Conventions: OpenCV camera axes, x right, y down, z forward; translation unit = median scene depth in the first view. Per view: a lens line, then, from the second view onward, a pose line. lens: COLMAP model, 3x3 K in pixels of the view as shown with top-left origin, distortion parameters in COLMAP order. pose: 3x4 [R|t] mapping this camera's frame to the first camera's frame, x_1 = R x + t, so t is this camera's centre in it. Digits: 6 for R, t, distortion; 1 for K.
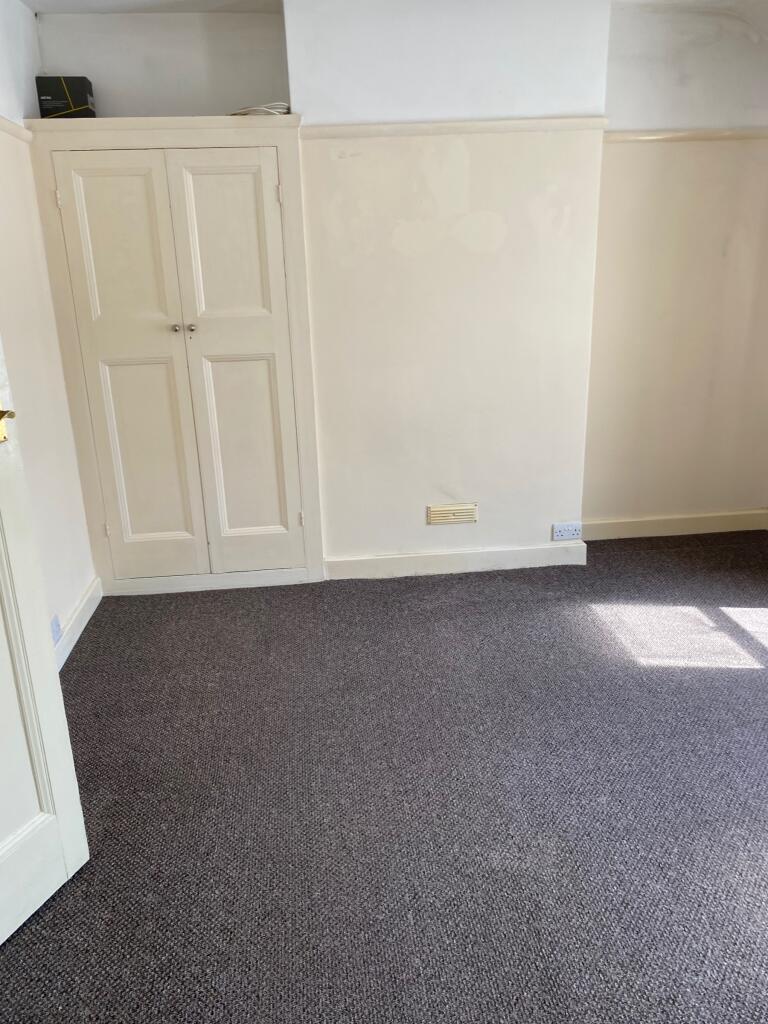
lens RADIAL K [[783.4, 0, 386.4], [0, 783.4, 514.7], [0, 0, 1]] dist [0.031582, -0.016835]
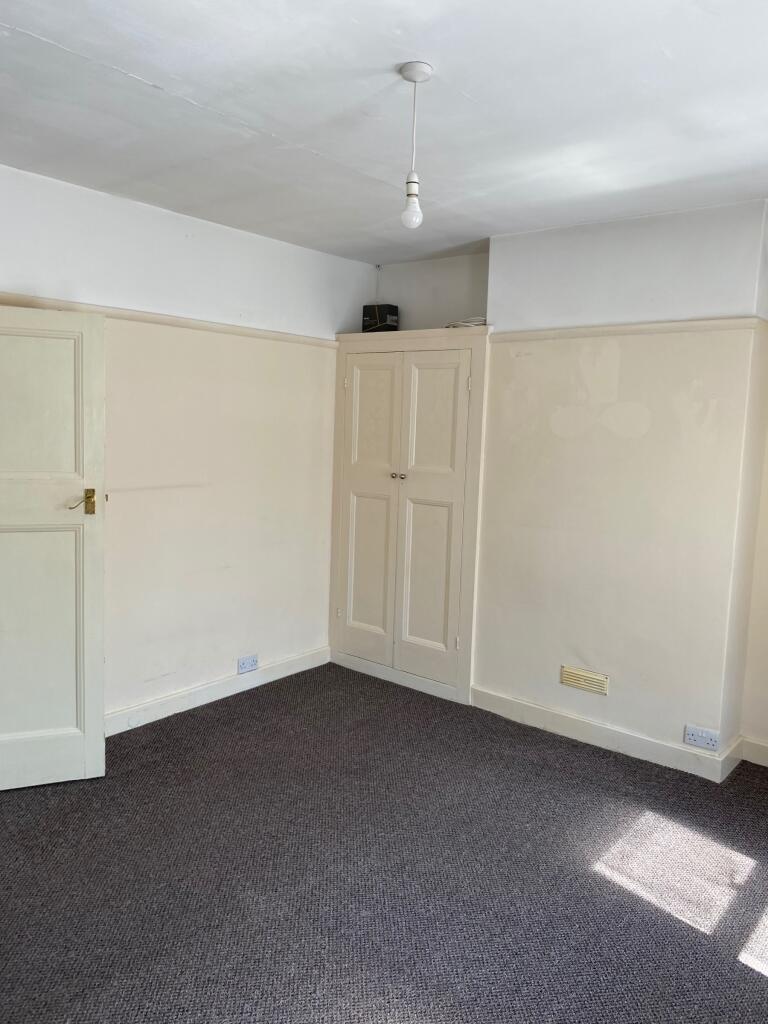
lens RADIAL K [[783.4, 0, 388.2], [0, 783.4, 512.0], [0, 0, 1]] dist [0.031582, -0.016835]
pose [[0.704732, 0.139465, -0.695631, 0.656344], [-0.269881, 0.959477, -0.081049, -0.066084], [0.656138, 0.244855, 0.713813, 0.056584]]
